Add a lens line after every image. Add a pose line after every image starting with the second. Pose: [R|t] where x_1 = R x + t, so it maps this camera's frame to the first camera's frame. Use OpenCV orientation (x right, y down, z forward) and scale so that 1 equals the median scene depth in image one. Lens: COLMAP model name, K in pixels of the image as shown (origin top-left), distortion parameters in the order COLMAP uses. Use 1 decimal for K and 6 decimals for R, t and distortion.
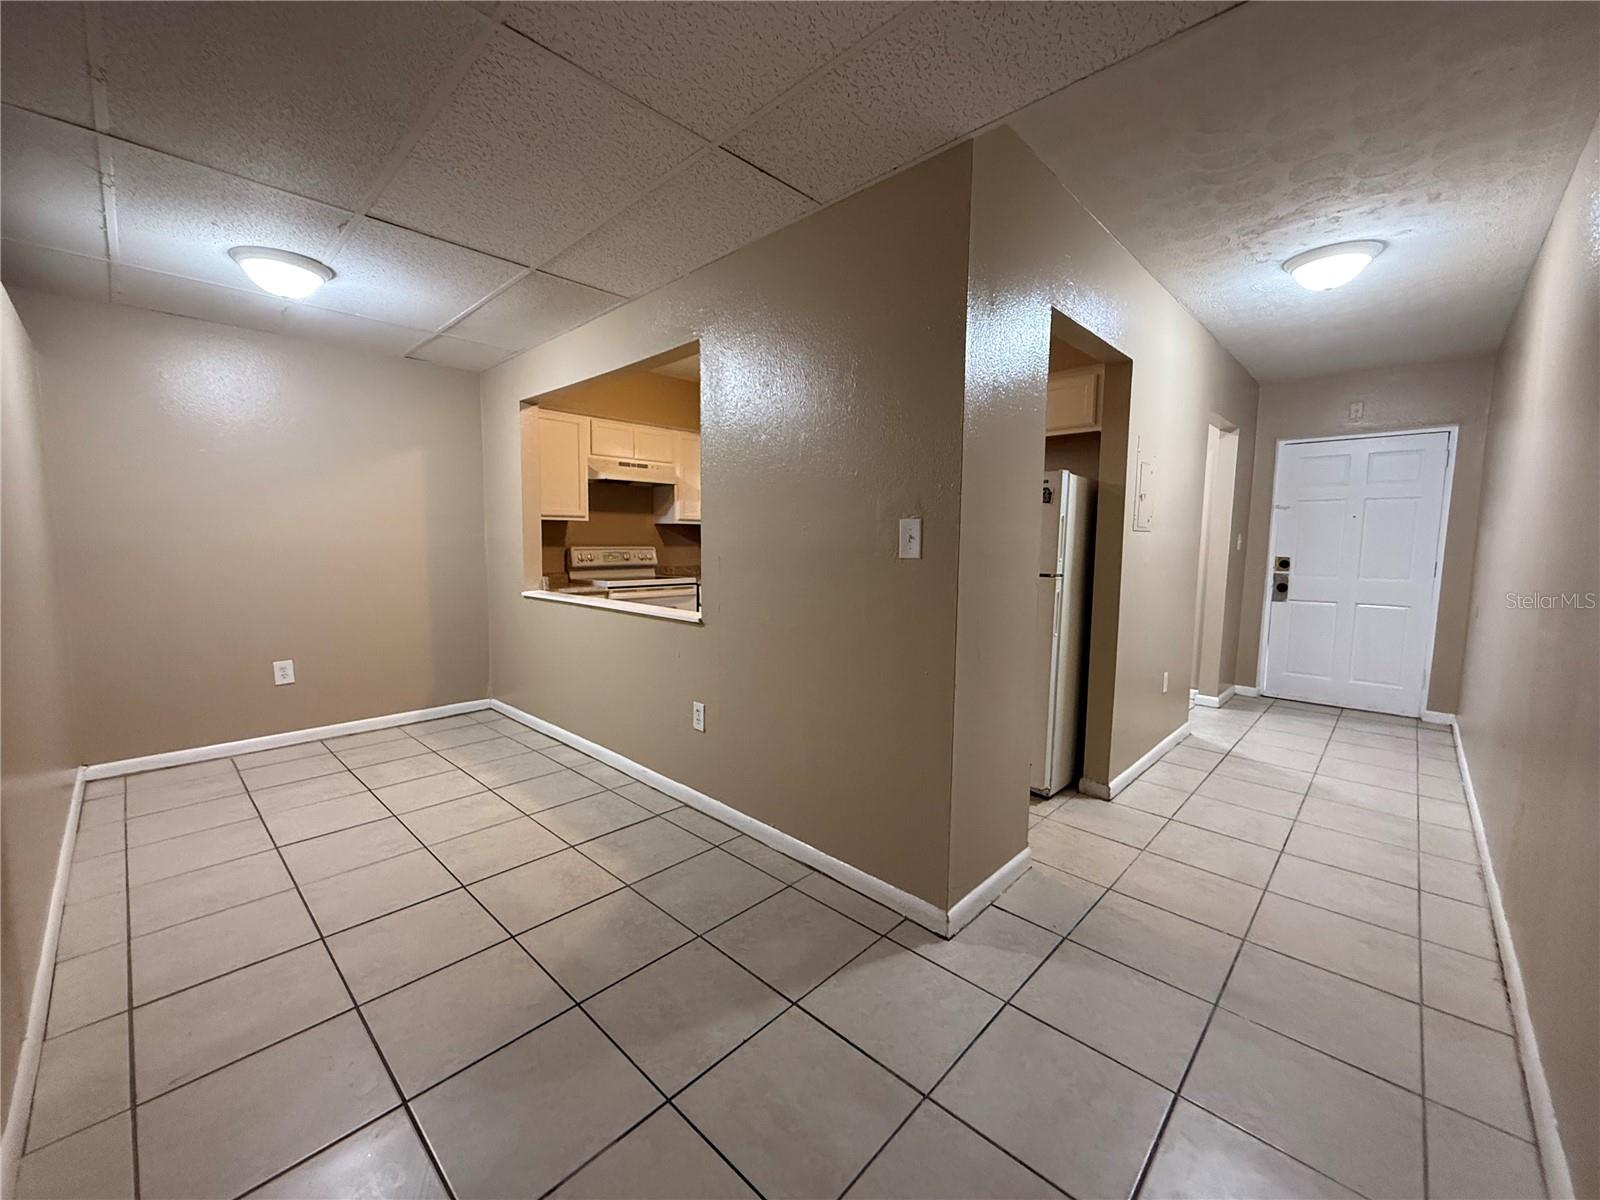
lens RADIAL K [[639.7, 0, 796.1], [0, 639.7, 600.7], [0, 0, 1]] dist [0.001847, -0.000498]
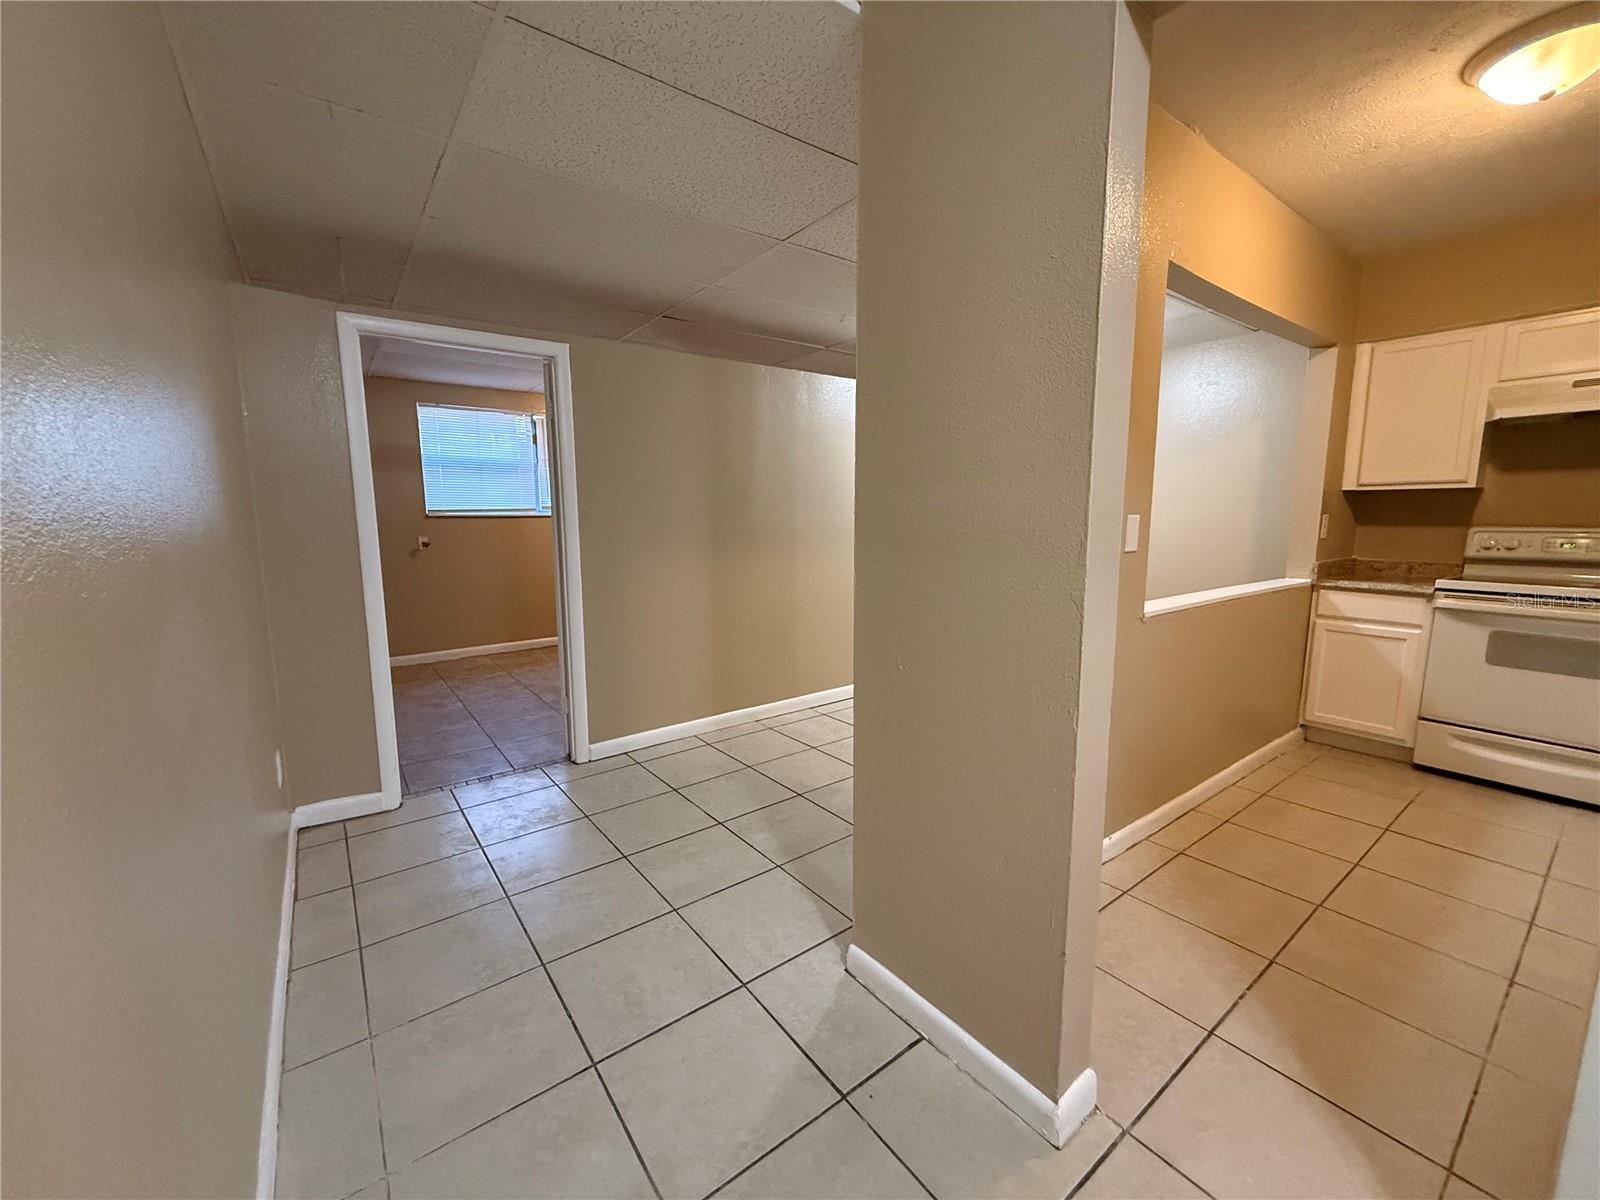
lens RADIAL K [[639.7, 0, 794.5], [0, 639.7, 602.7], [0, 0, 1]] dist [0.001847, -0.000498]
pose [[-0.166932, 0.124567, -0.978068, 0.657235], [-0.092861, 0.985591, 0.141375, -0.053628], [0.981586, 0.114424, -0.152959, 0.631867]]
